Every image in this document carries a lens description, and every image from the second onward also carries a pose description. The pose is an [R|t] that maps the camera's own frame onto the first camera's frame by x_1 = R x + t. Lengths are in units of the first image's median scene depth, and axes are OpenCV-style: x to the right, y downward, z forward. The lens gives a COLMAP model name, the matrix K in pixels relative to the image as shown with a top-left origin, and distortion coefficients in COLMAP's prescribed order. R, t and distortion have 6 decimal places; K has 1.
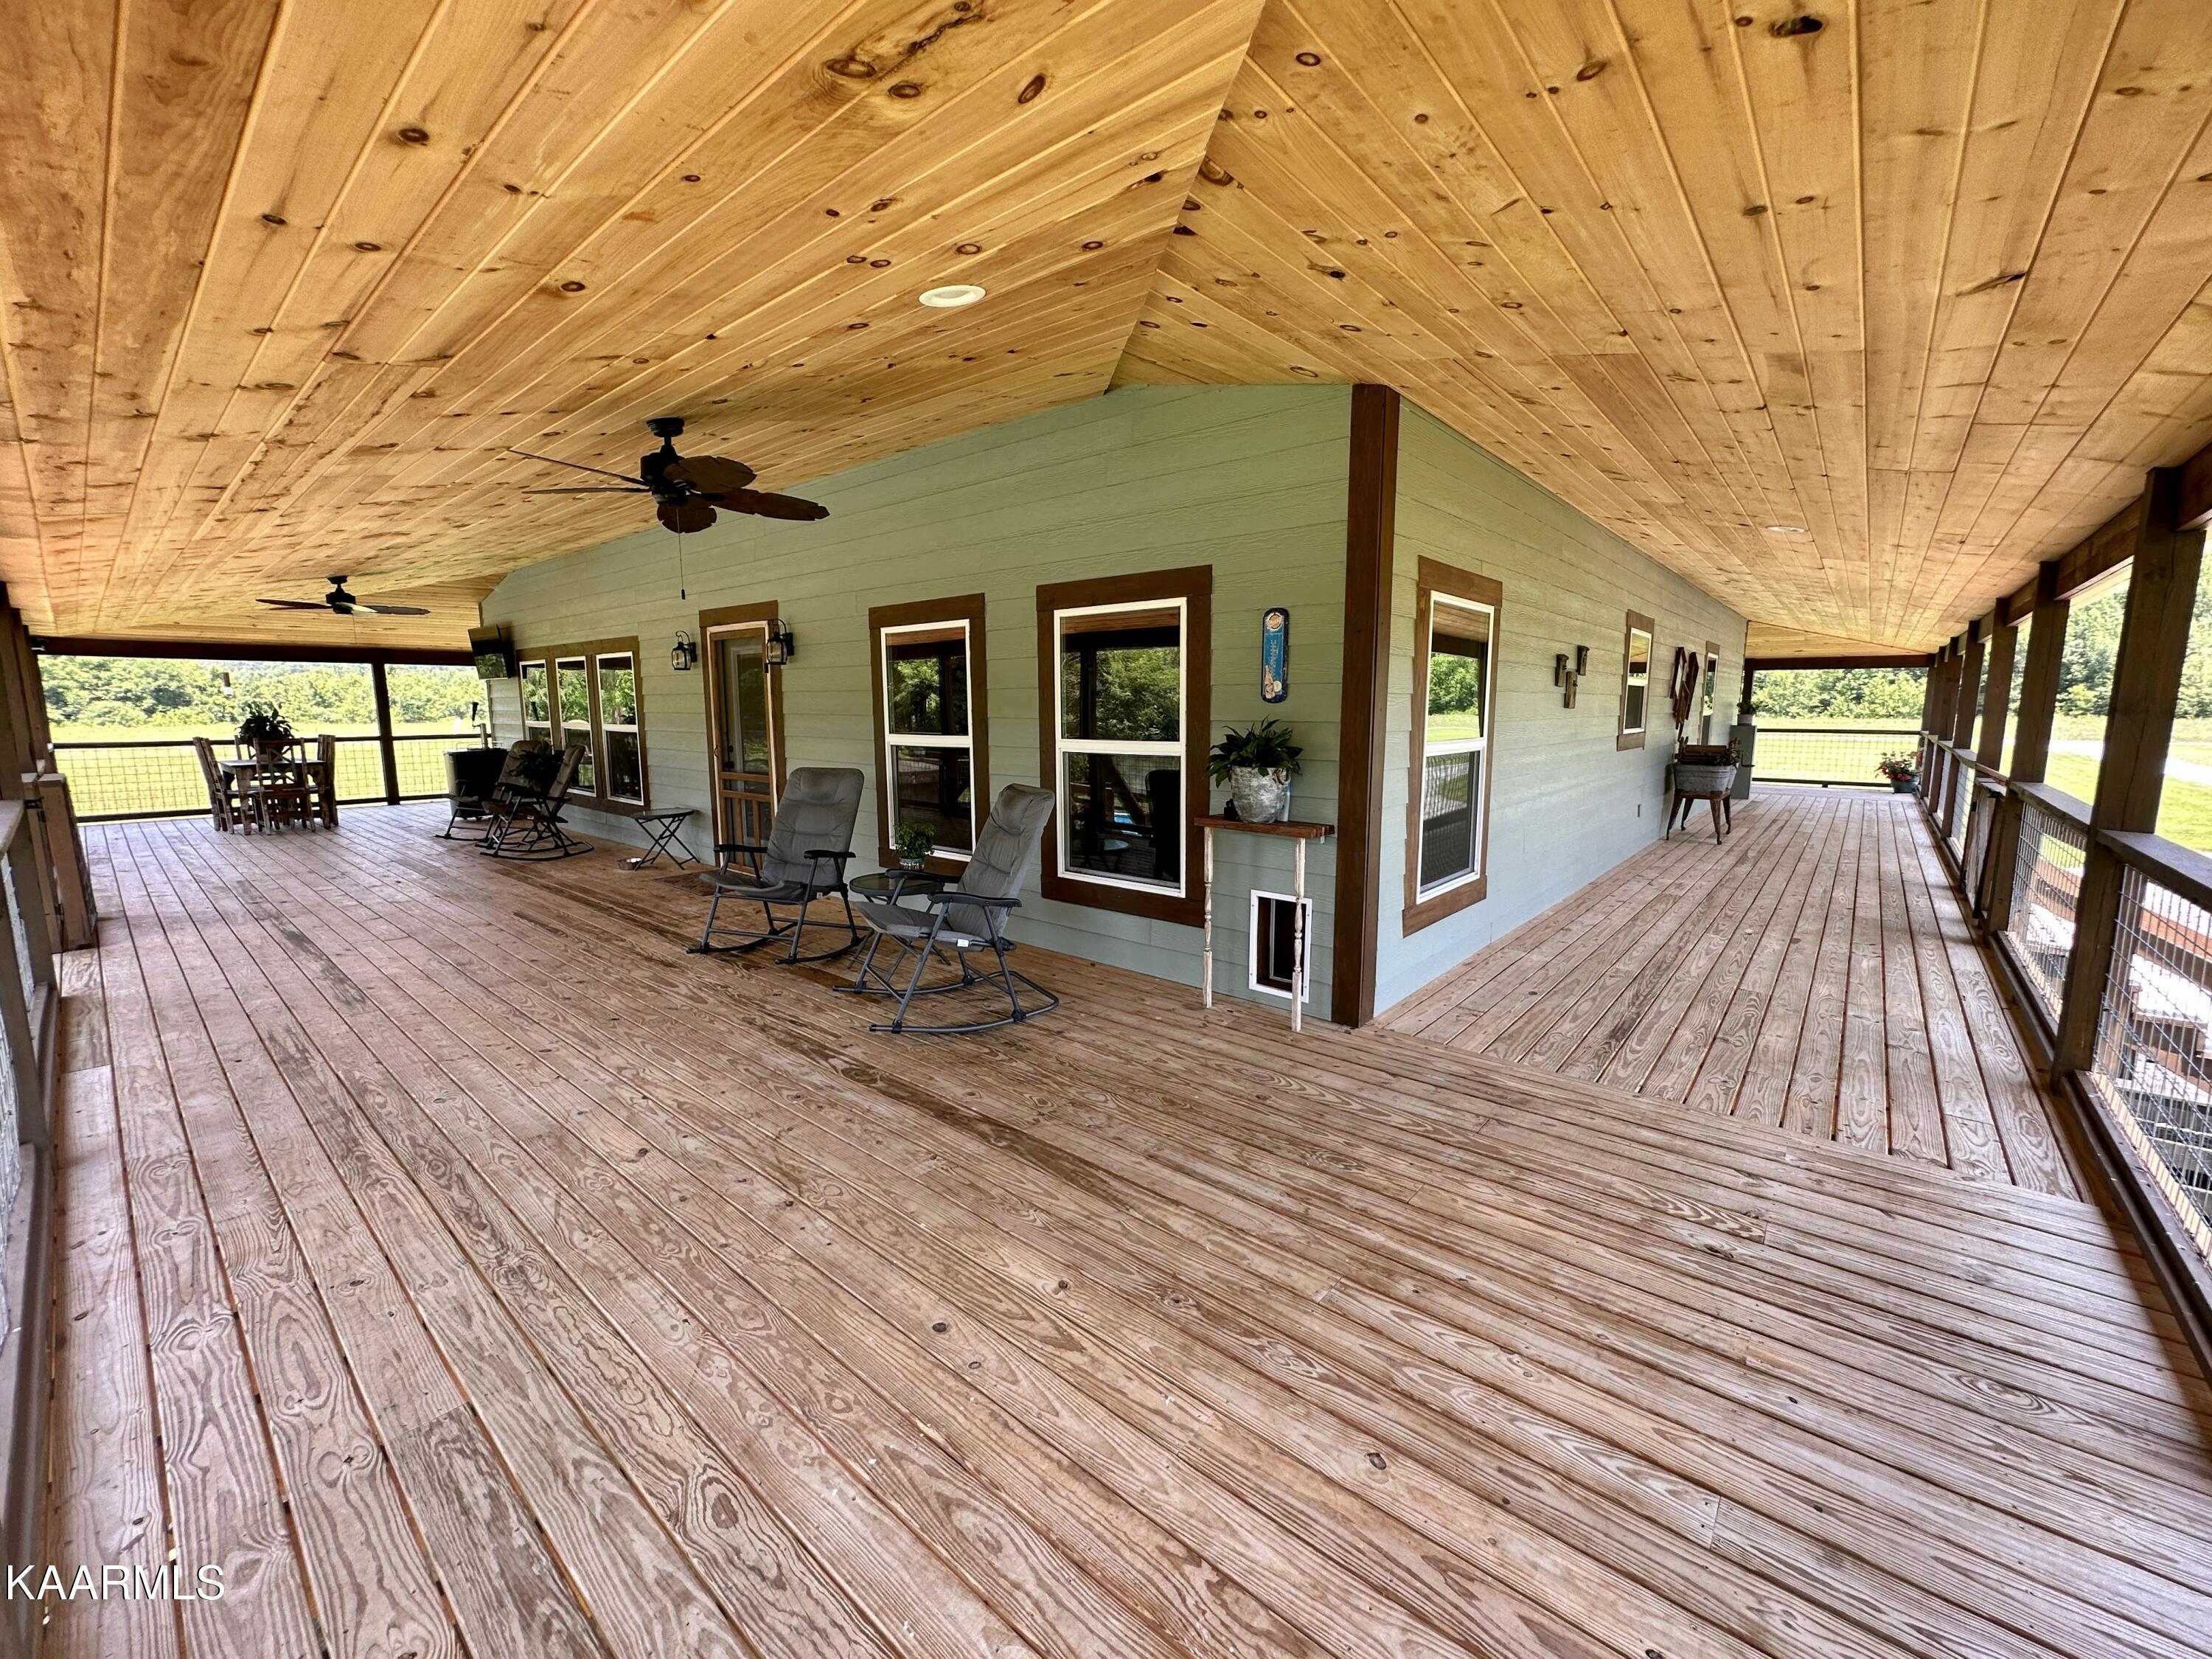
lens RADIAL K [[879.9, 0, 1108.5], [0, 879.9, 826.6], [0, 0, 1]] dist [-0.001335, -0.000124]
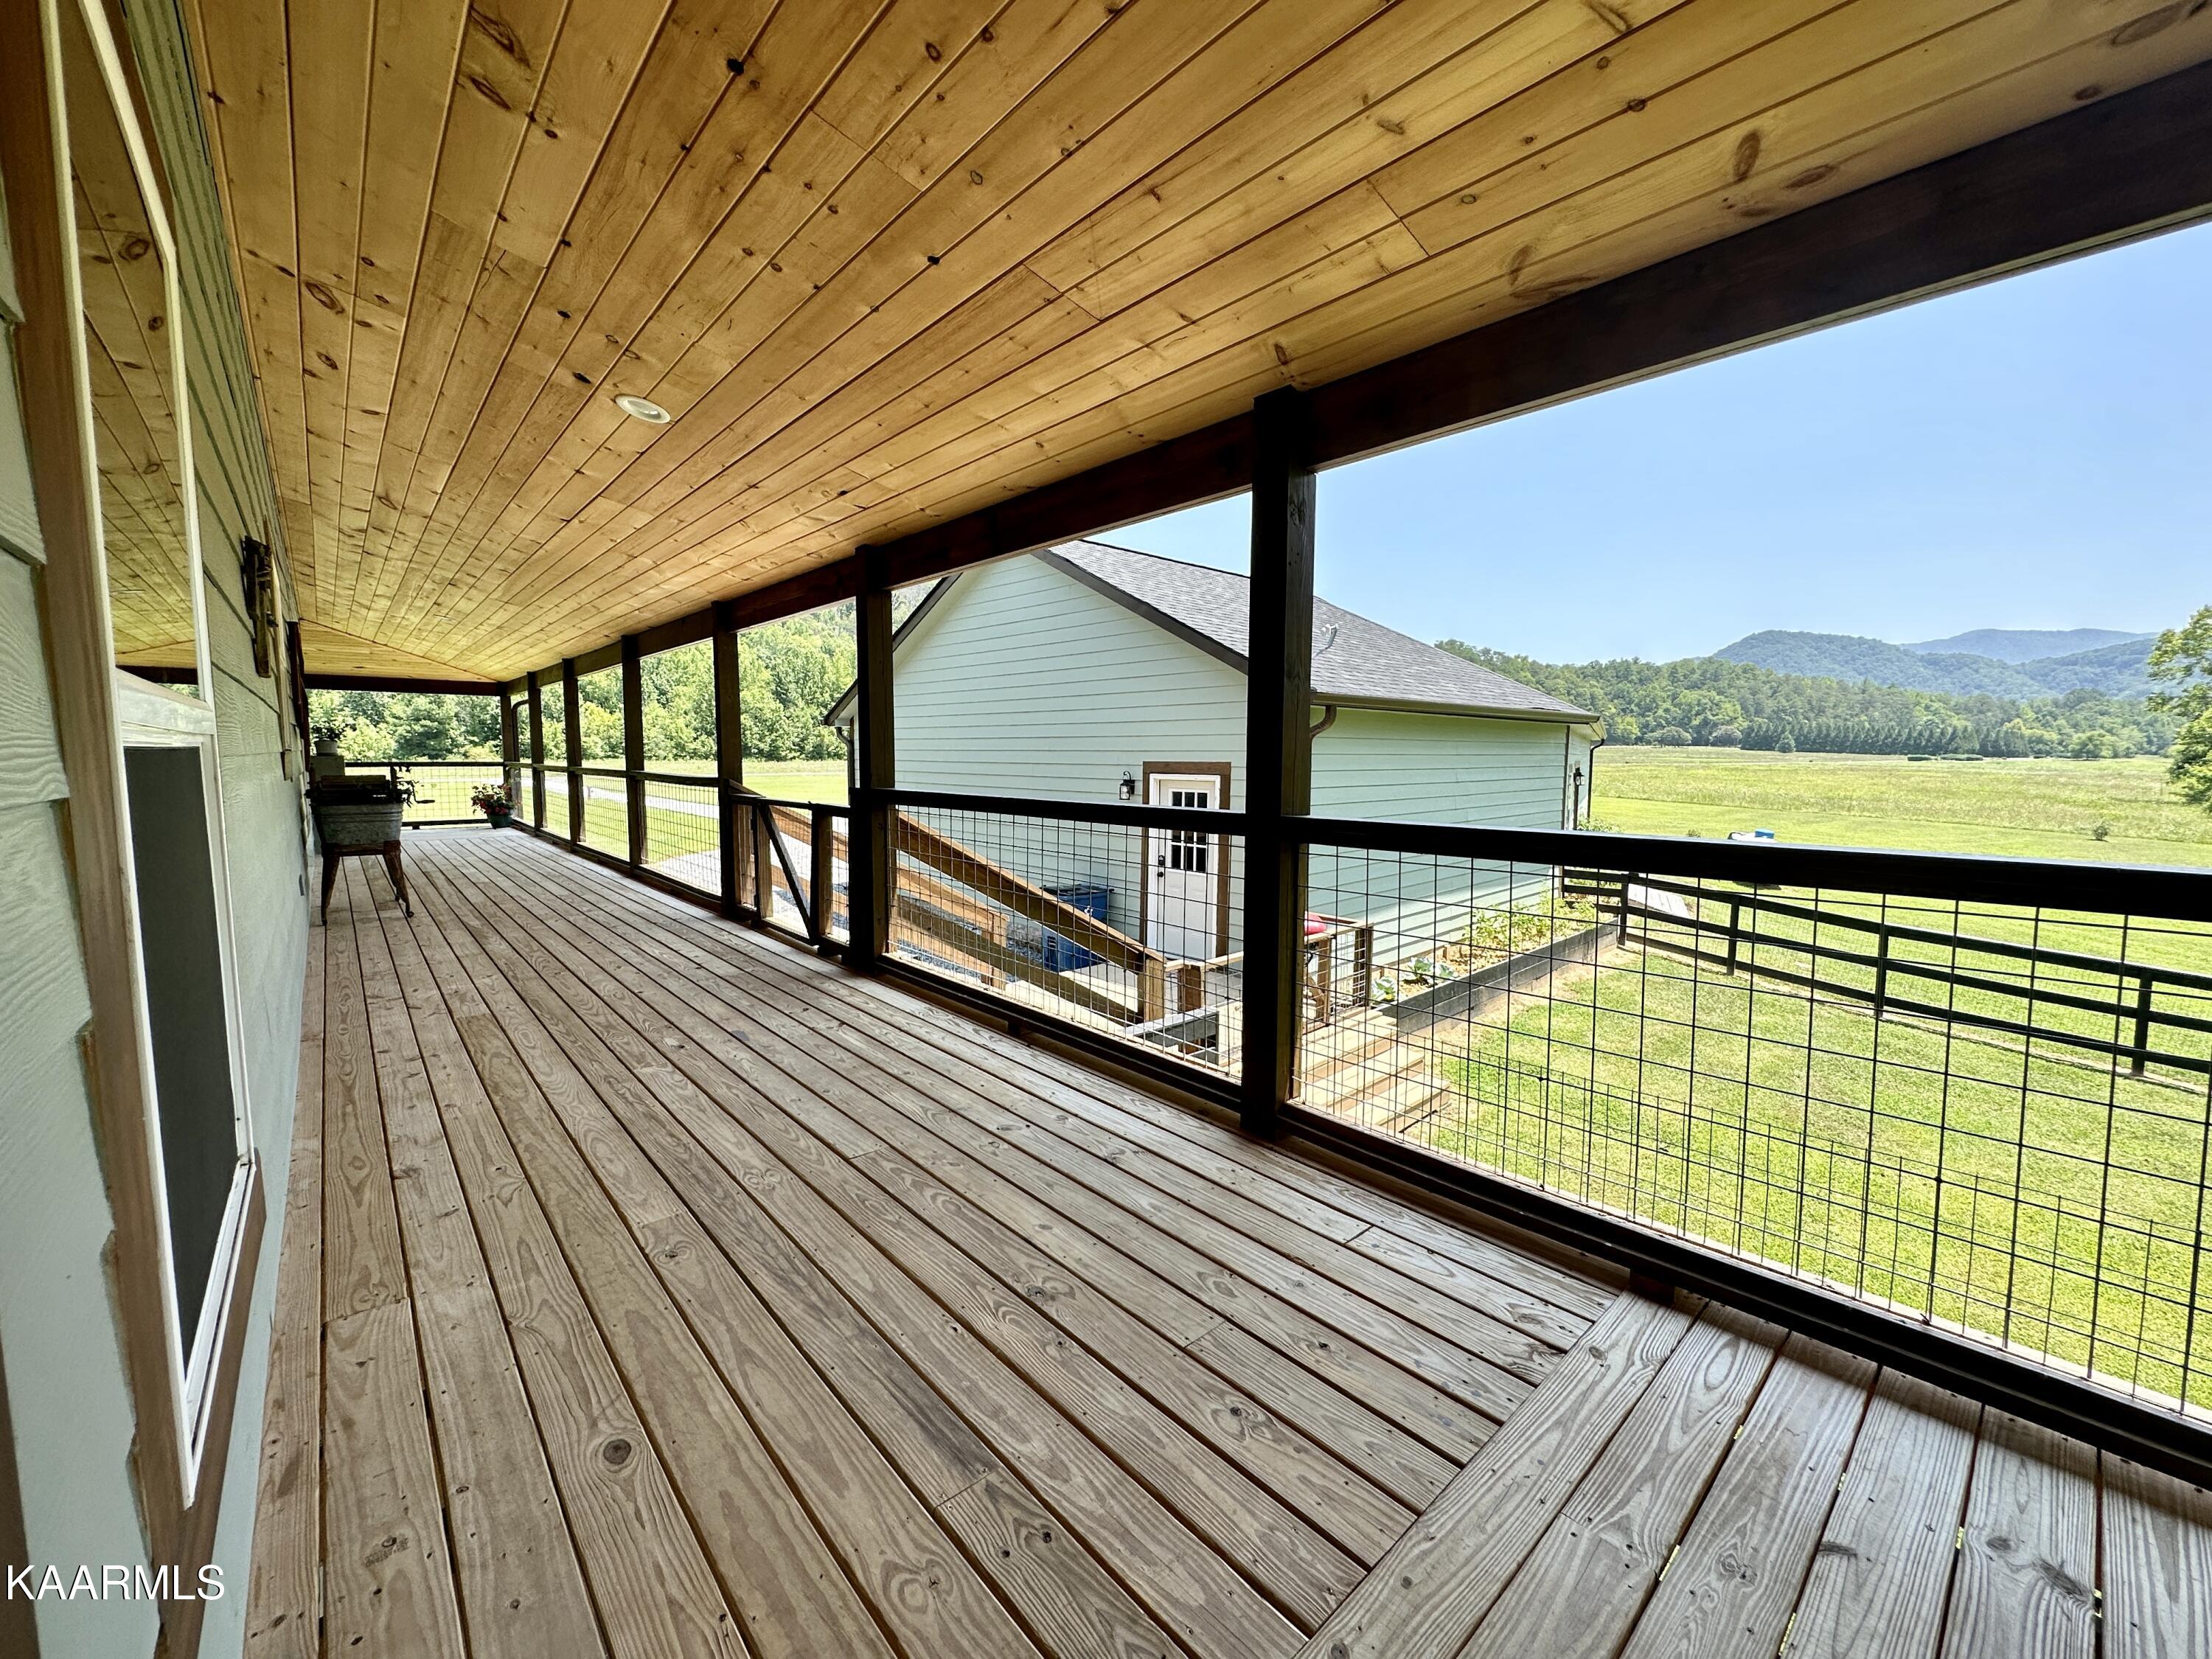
lens RADIAL K [[879.9, 0, 1108.5], [0, 879.9, 826.6], [0, 0, 1]] dist [-0.001335, -0.000124]
pose [[0.131979, -0.078272, 0.988157, 0.202305], [0.128637, 0.989800, 0.061221, -0.044132], [-0.982870, 0.119034, 0.140701, 0.766549]]
